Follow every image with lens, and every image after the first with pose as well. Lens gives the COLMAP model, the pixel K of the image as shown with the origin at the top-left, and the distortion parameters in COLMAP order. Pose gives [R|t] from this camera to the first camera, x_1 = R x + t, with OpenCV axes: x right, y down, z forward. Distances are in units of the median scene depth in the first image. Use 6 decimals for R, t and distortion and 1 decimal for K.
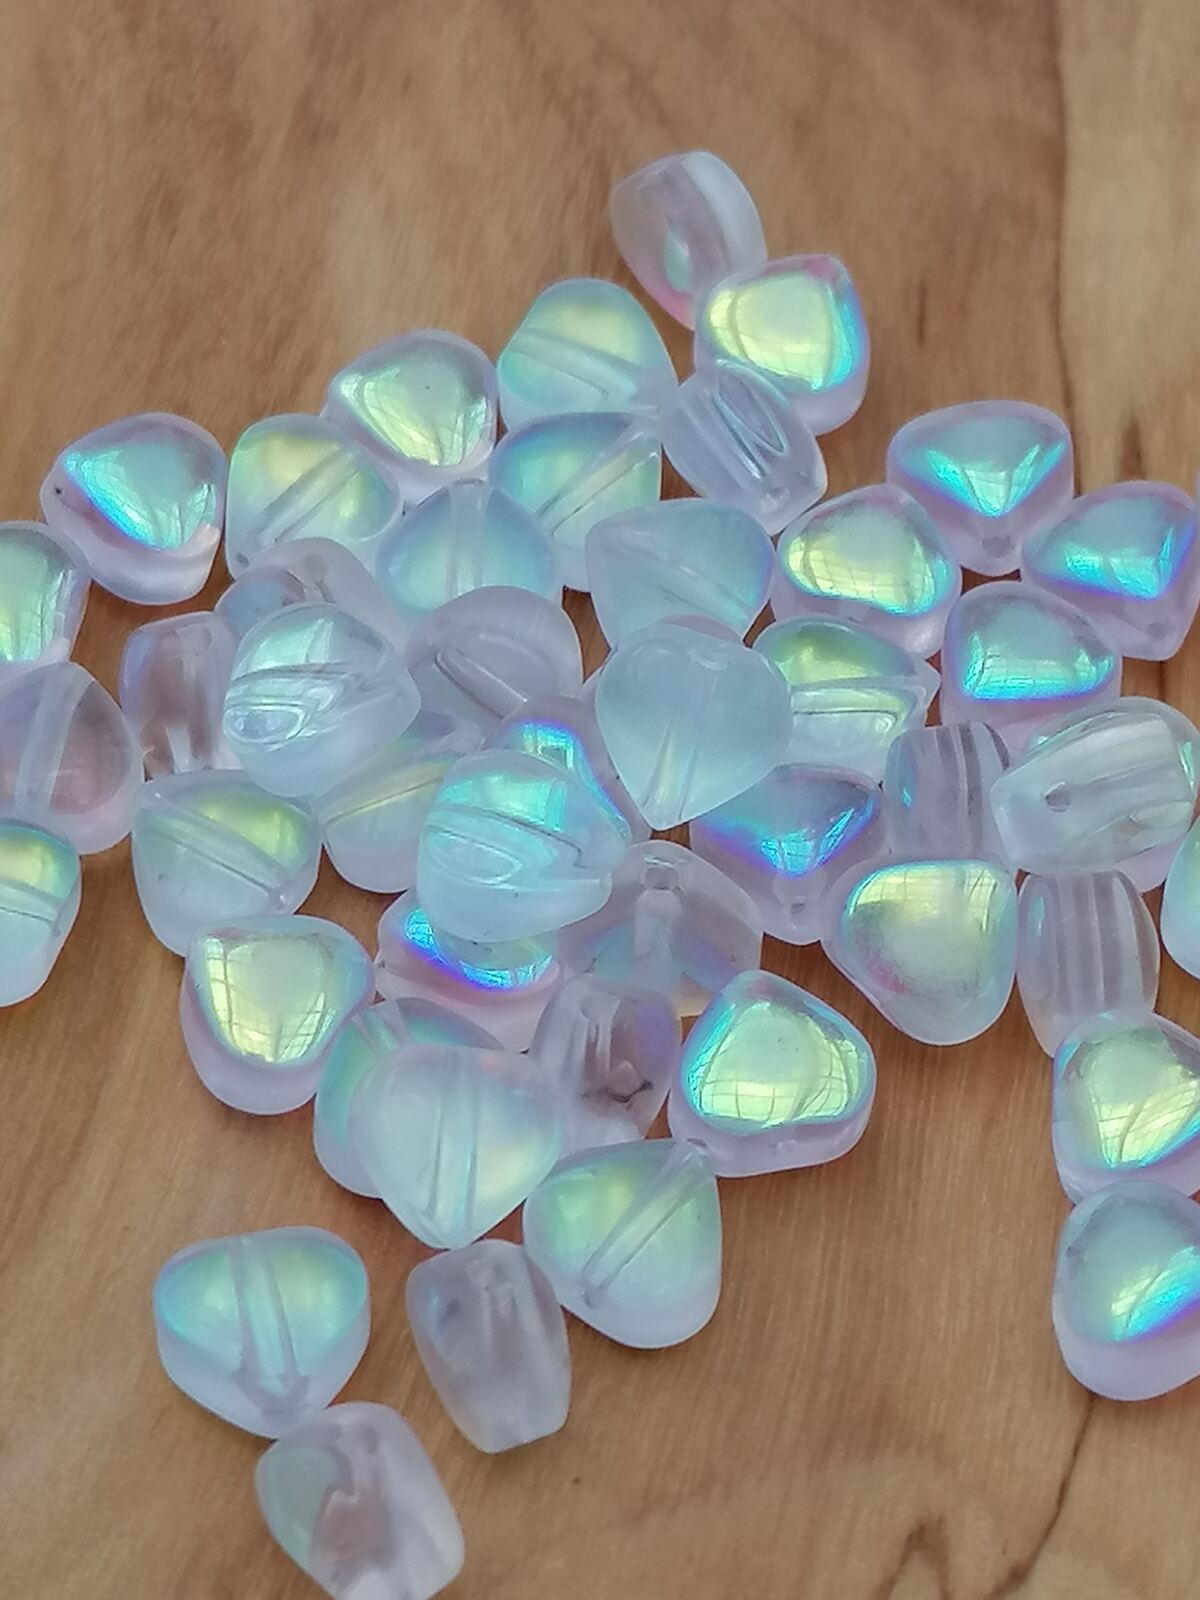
lens RADIAL K [[4424.9, 0, 600.0], [0, 4424.9, 800.0], [0, 0, 1]] dist [0.697595, -11.415786]
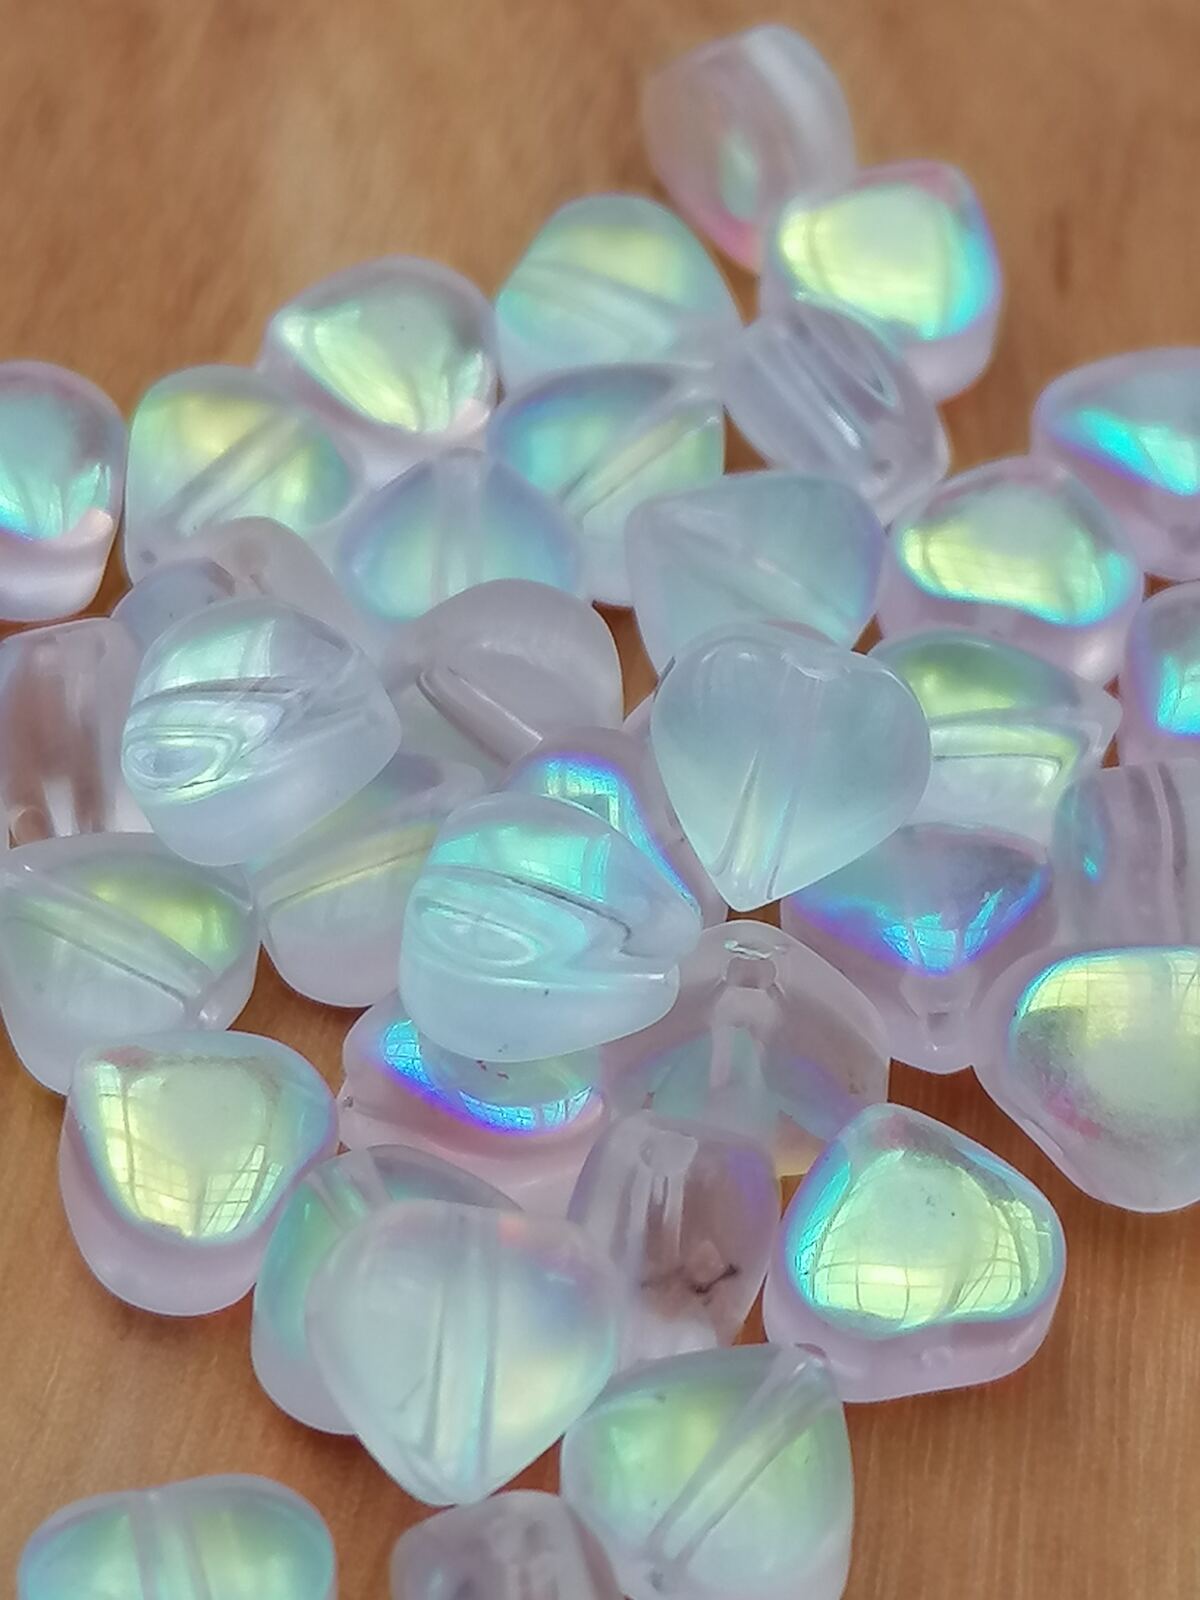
lens RADIAL K [[4637.4, 0, 600.0], [0, 4637.4, 800.0], [0, 0, 1]] dist [0.267923, -0.532548]
pose [[0.999777, -0.004280, 0.020699, -0.024227], [0.005698, 0.997603, -0.068959, 0.039959], [-0.020355, 0.069061, 0.997405, 0.264520]]
